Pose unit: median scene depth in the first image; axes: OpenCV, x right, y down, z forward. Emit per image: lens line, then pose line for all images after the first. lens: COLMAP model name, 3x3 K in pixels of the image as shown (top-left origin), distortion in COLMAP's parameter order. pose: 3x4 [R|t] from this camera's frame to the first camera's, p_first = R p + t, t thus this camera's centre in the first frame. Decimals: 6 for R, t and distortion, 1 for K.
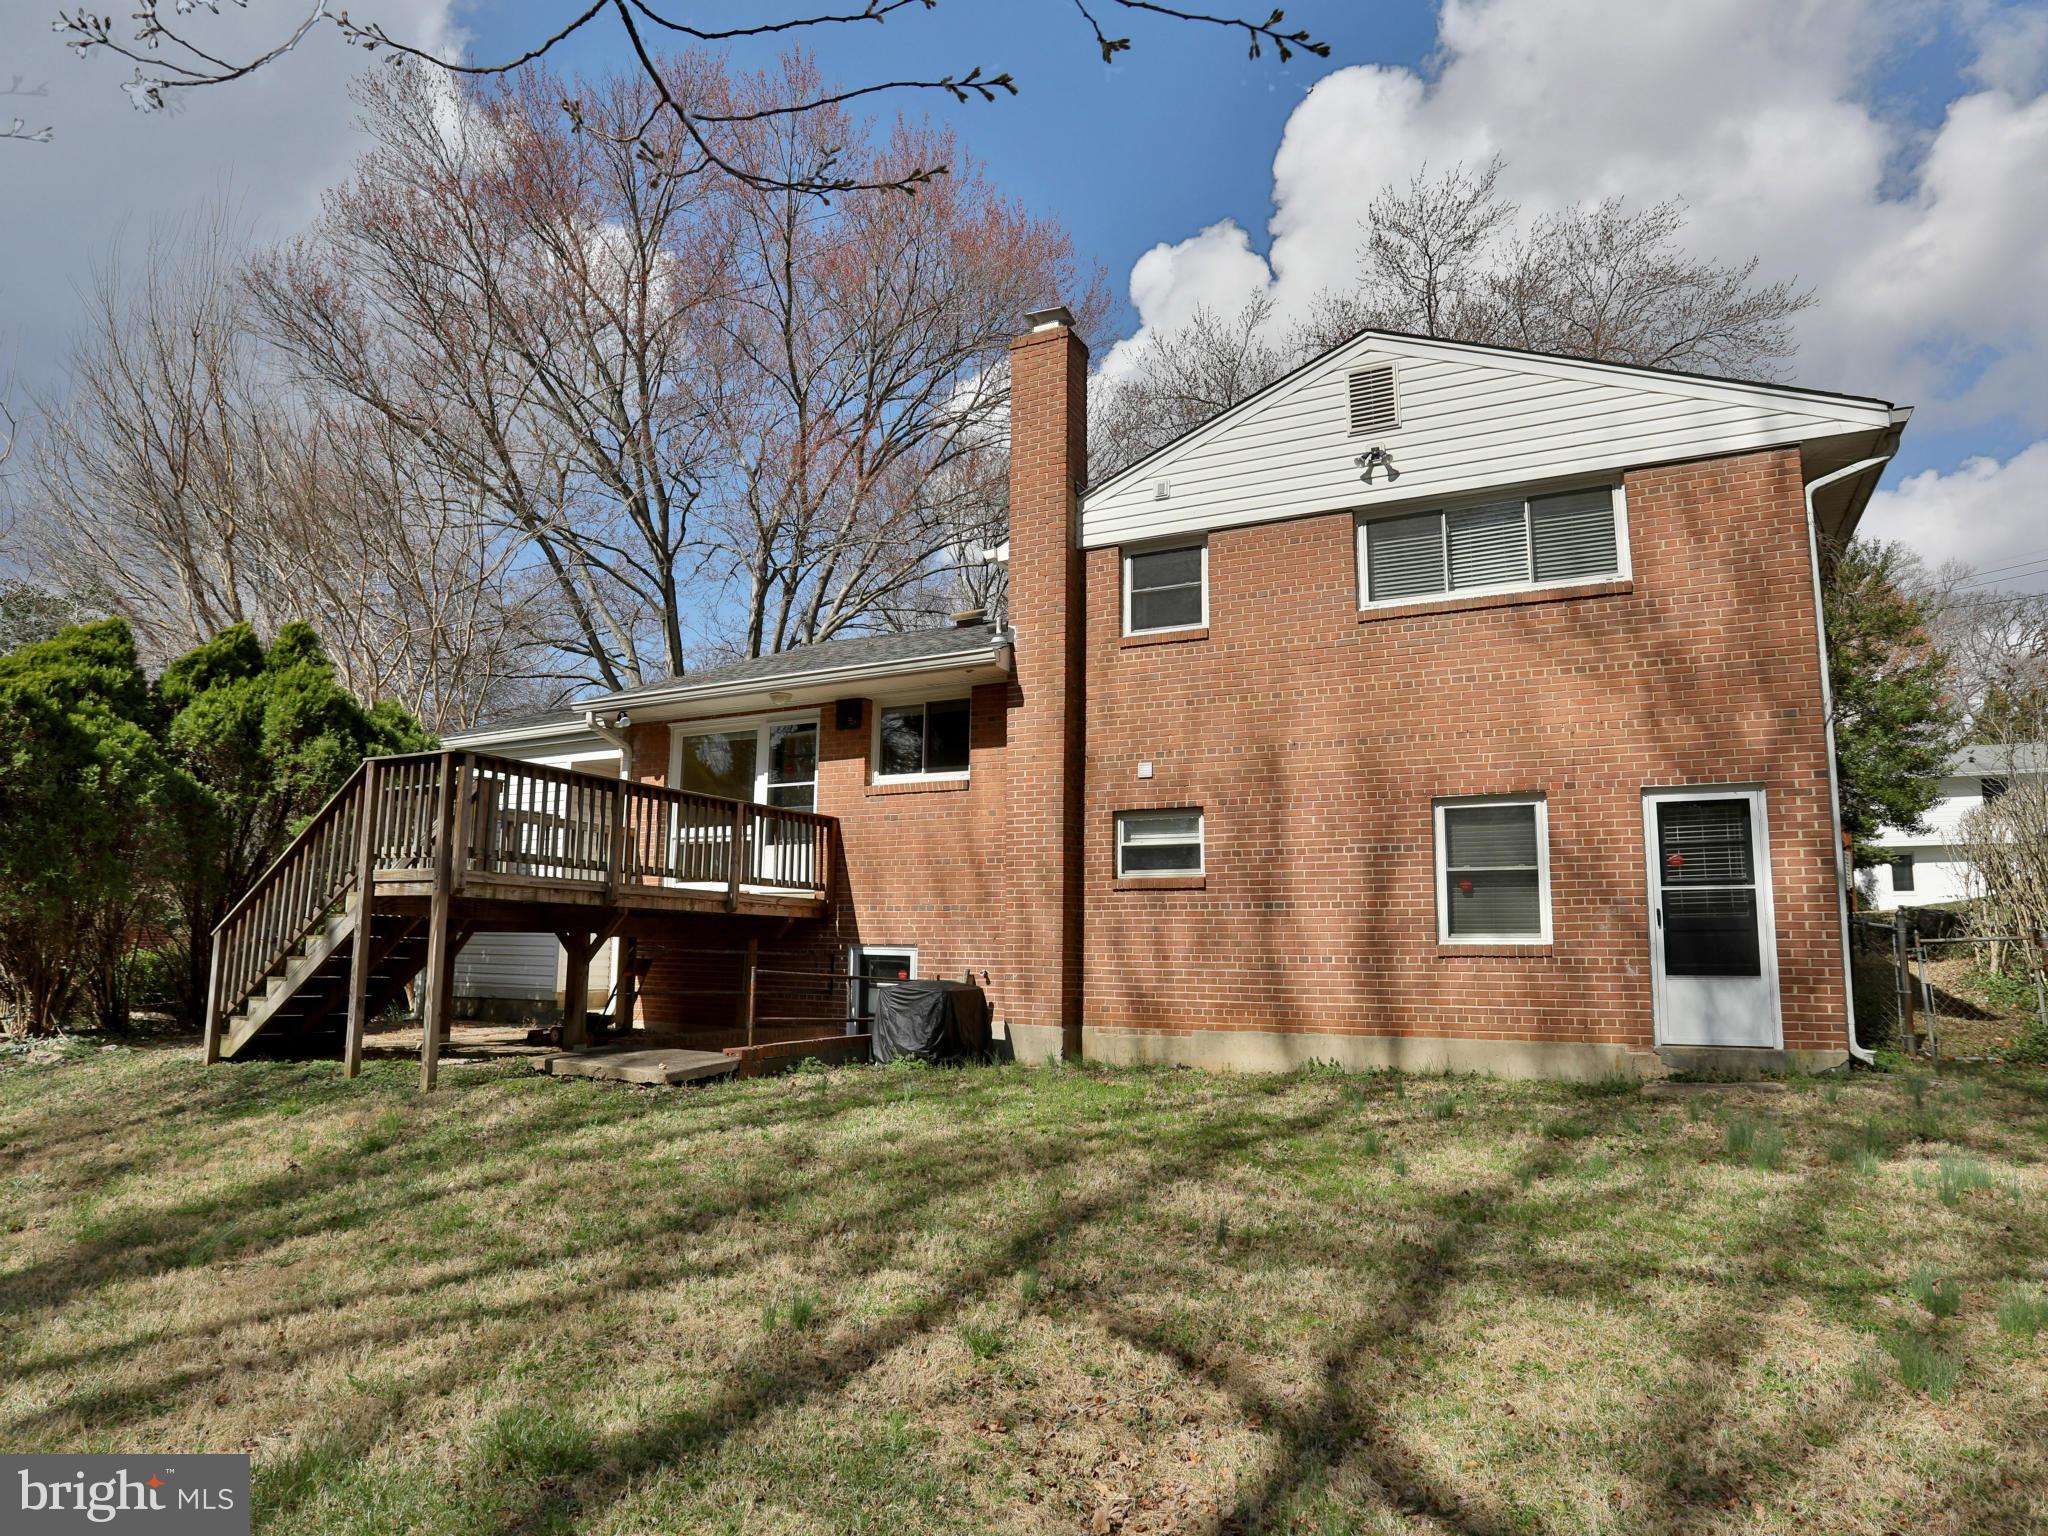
lens RADIAL K [[1208.8, 0, 1067.4], [0, 1208.8, 777.4], [0, 0, 1]] dist [-0.046479, 0.002744]
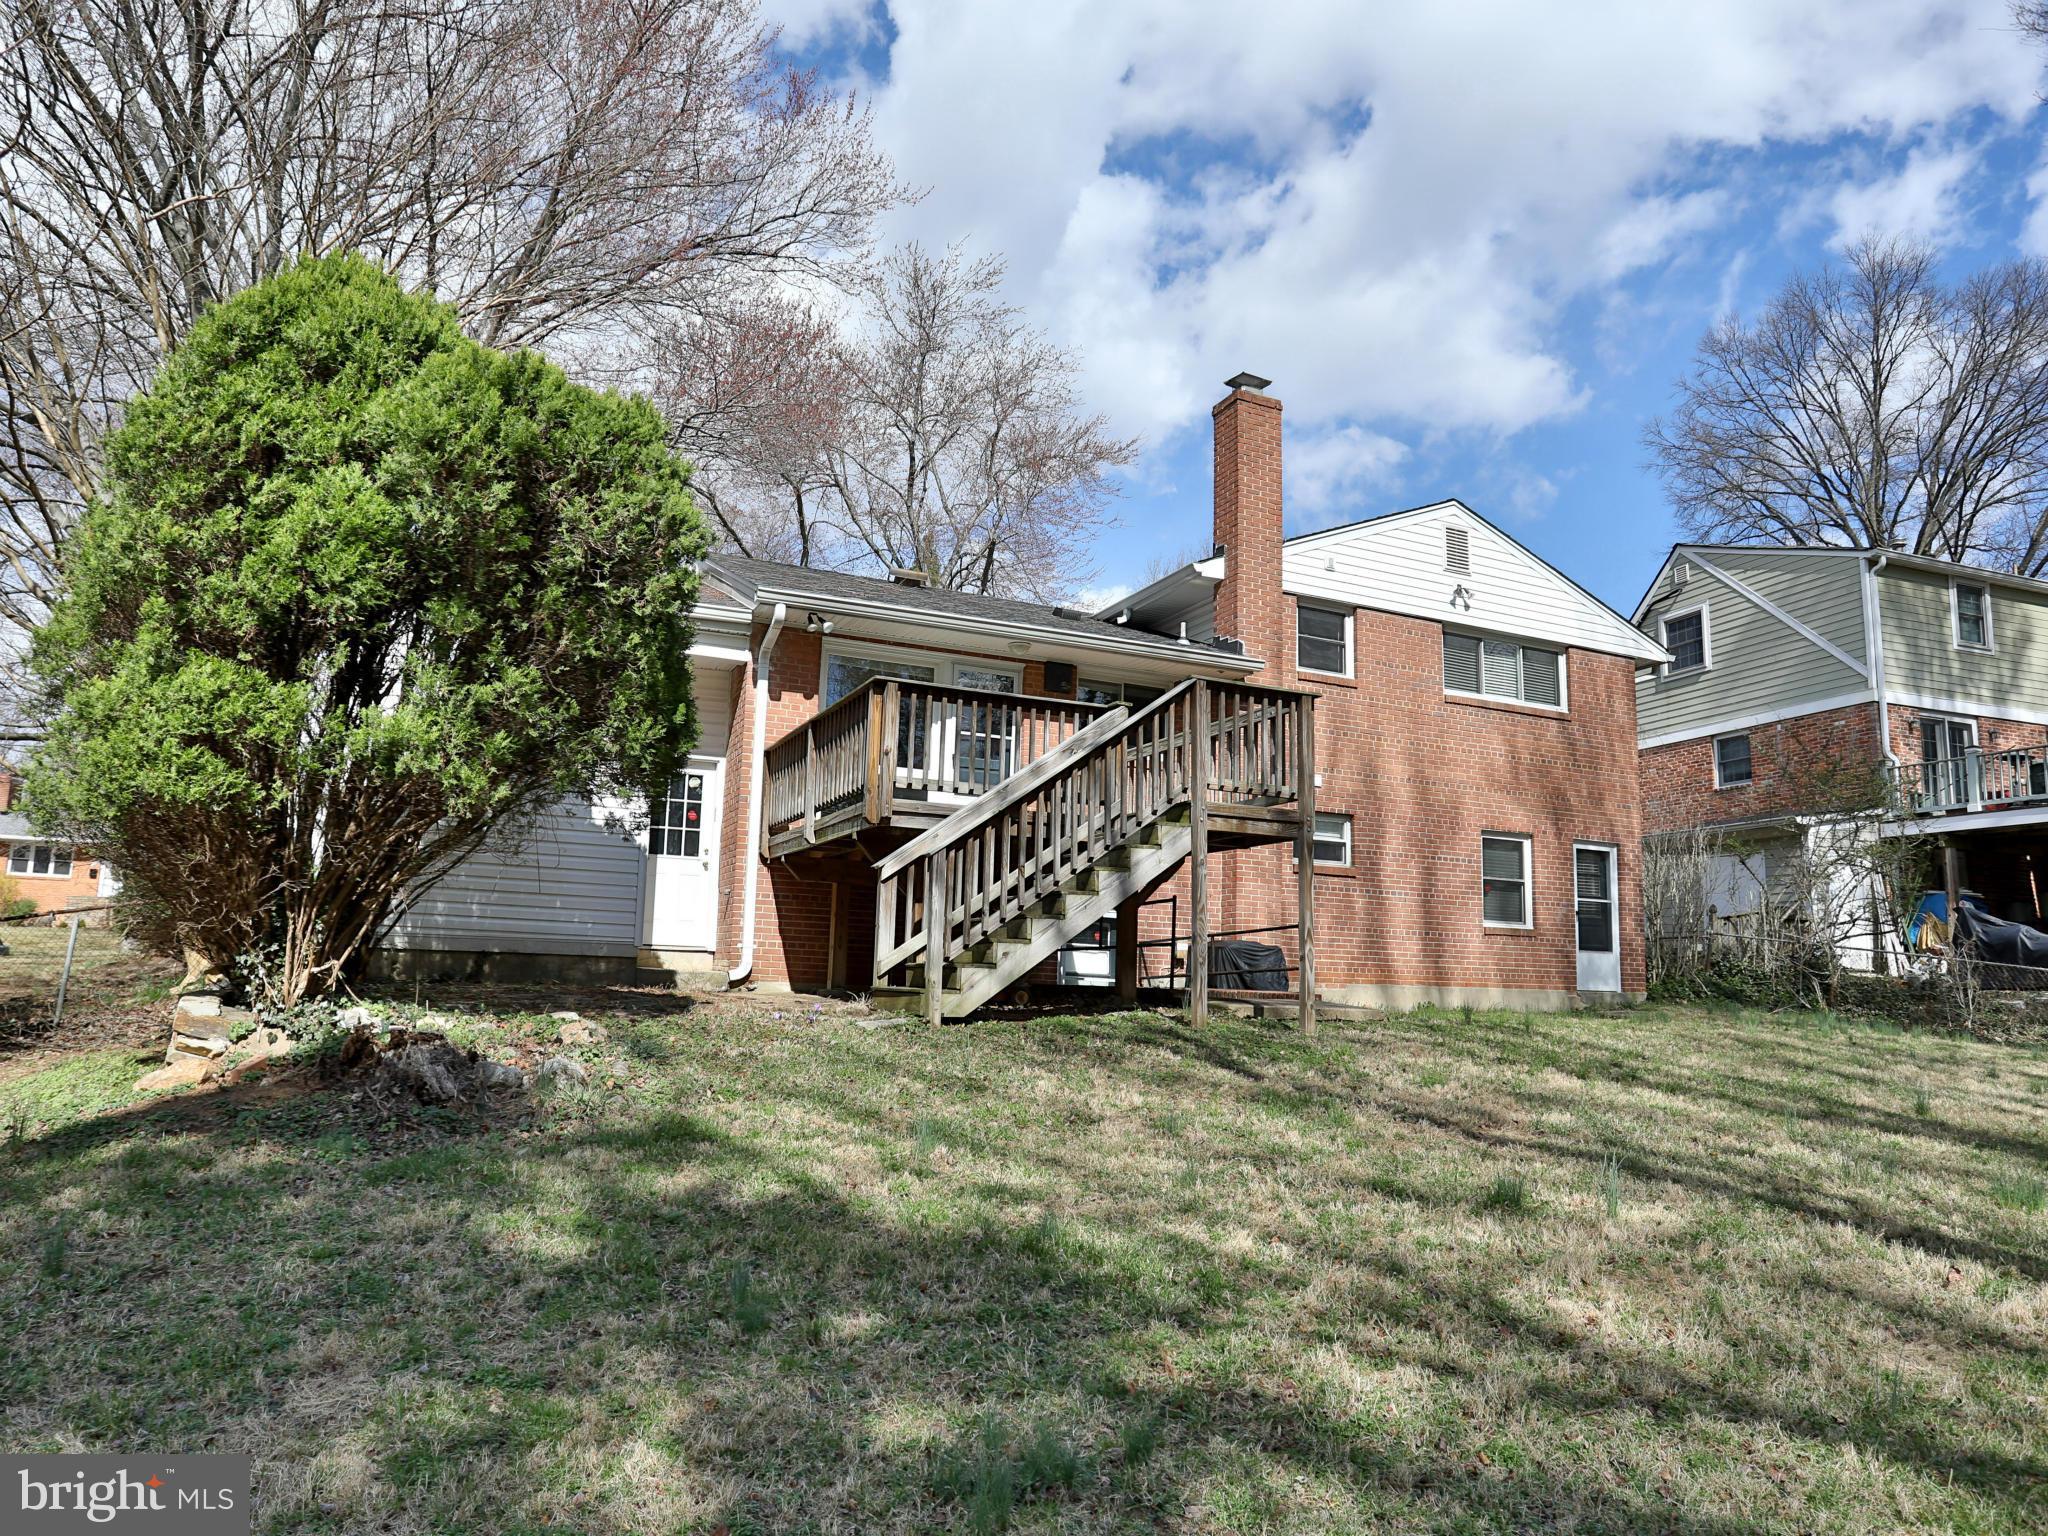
lens RADIAL K [[1228.4, 0, 1038.2], [0, 1228.4, 785.9], [0, 0, 1]] dist [-0.080627, 0.048918]
pose [[0.647646, 0.127167, 0.751254, -1.127986], [-0.137124, 0.989329, -0.049254, 0.106492], [-0.749501, -0.071116, 0.658173, 0.392006]]
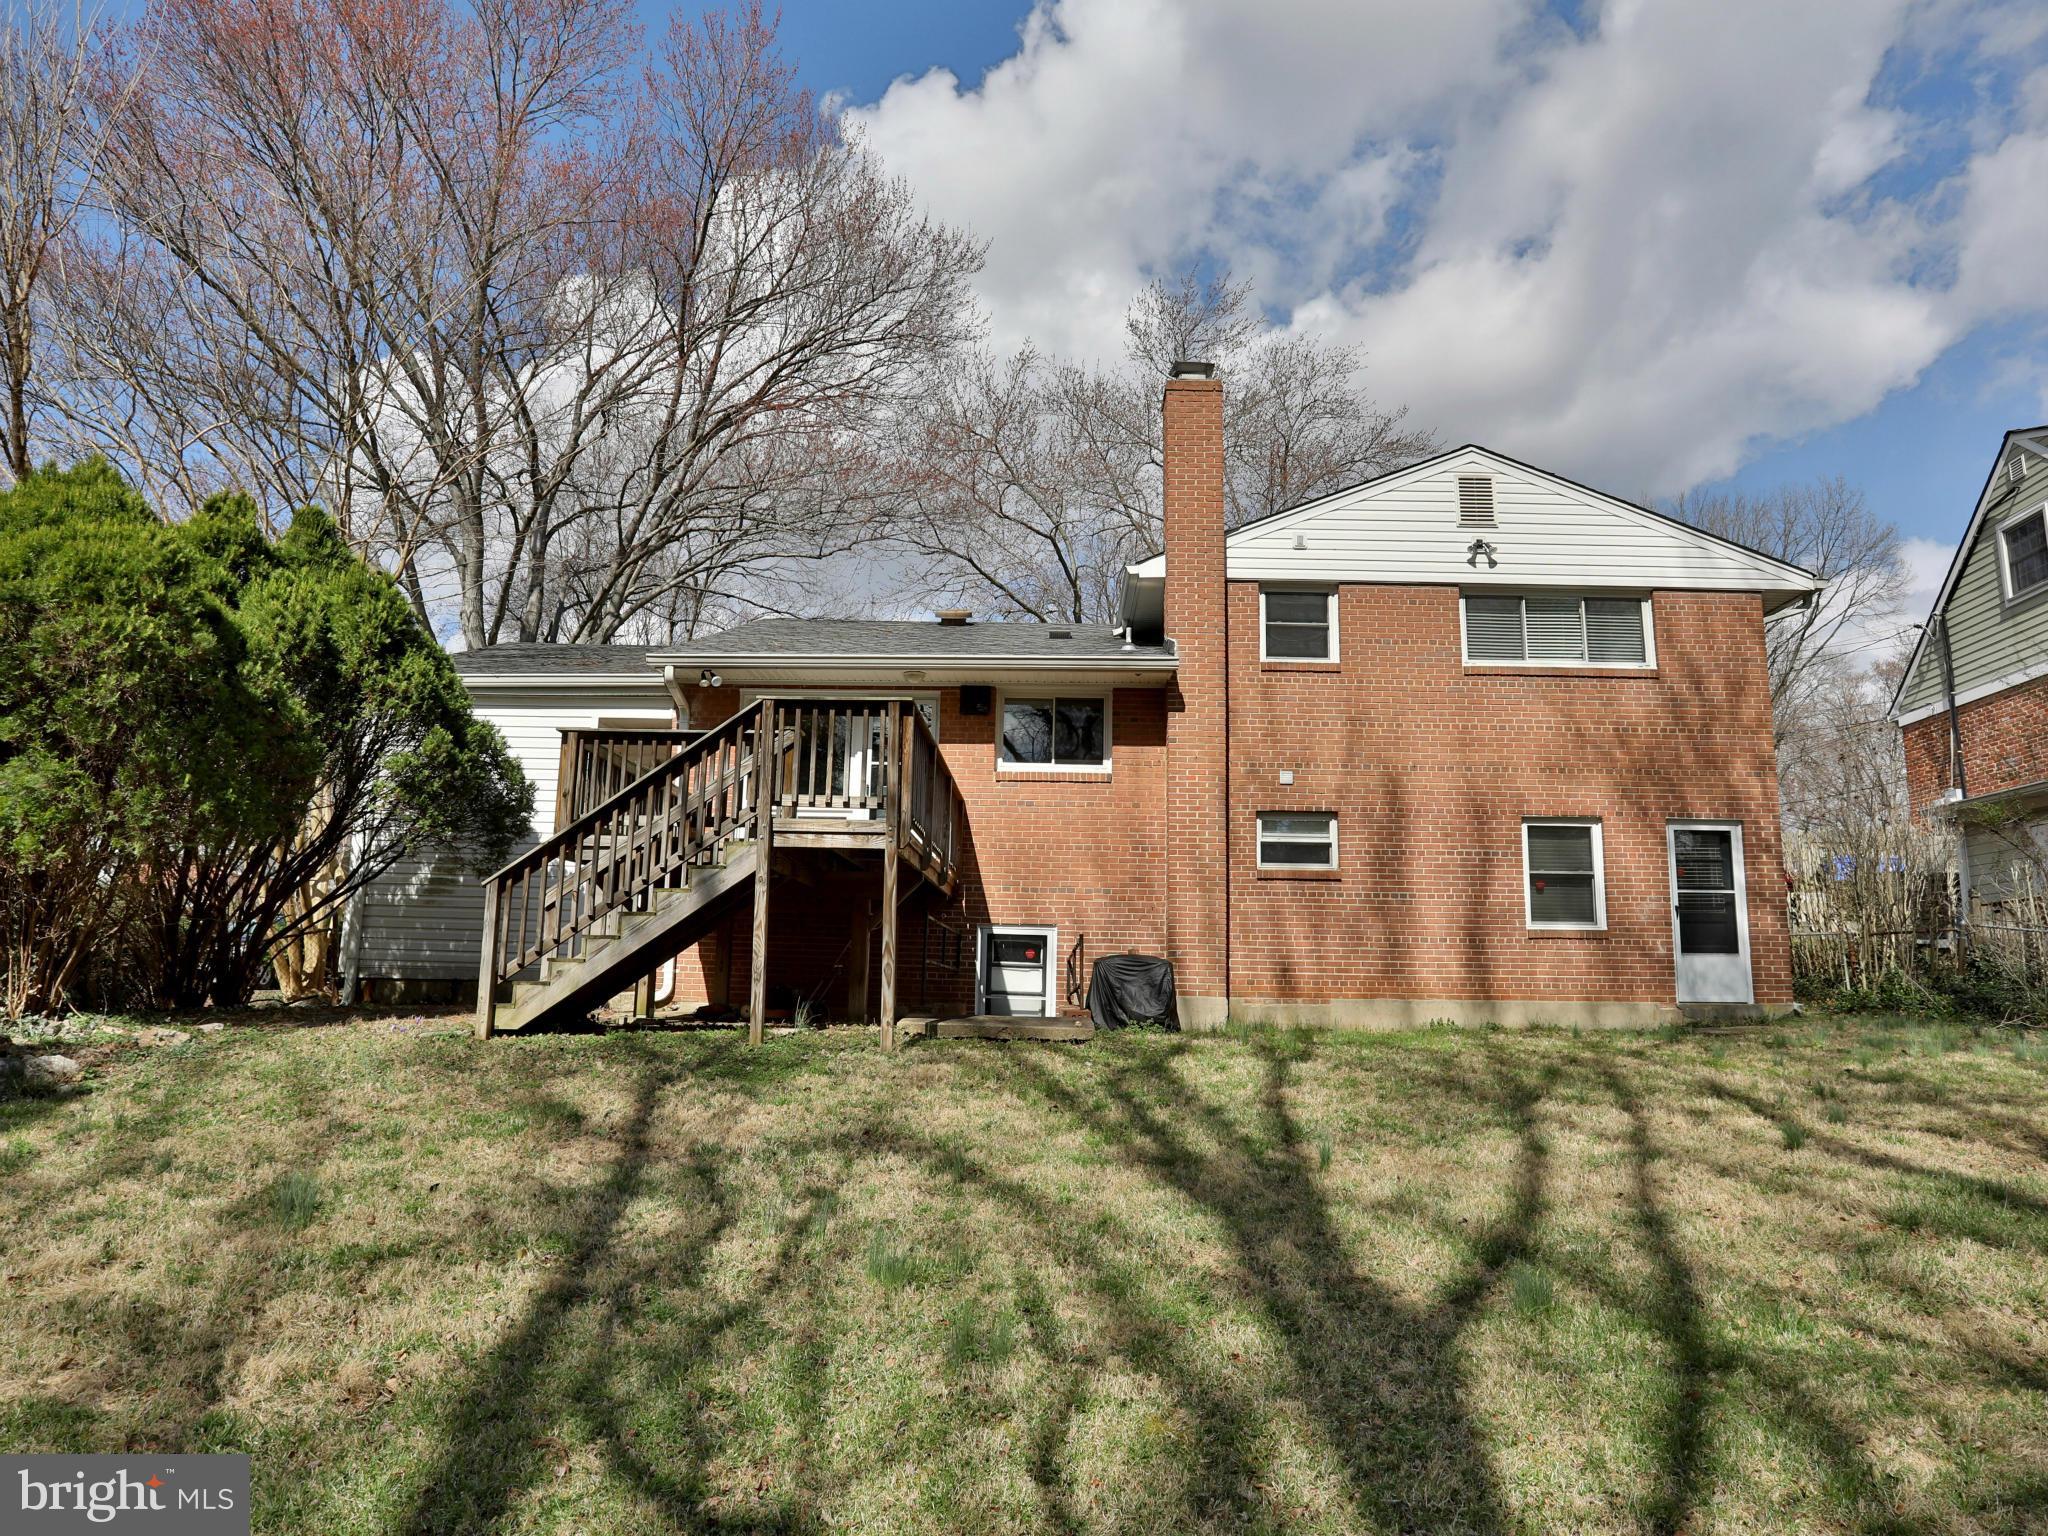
lens RADIAL K [[1208.8, 0, 1067.4], [0, 1208.8, 777.4], [0, 0, 1]] dist [-0.046479, 0.002744]
pose [[0.895462, 0.080072, 0.437877, -0.662108], [-0.071530, 0.996789, -0.035998, 0.053057], [-0.439354, 0.000913, 0.898314, 0.048277]]
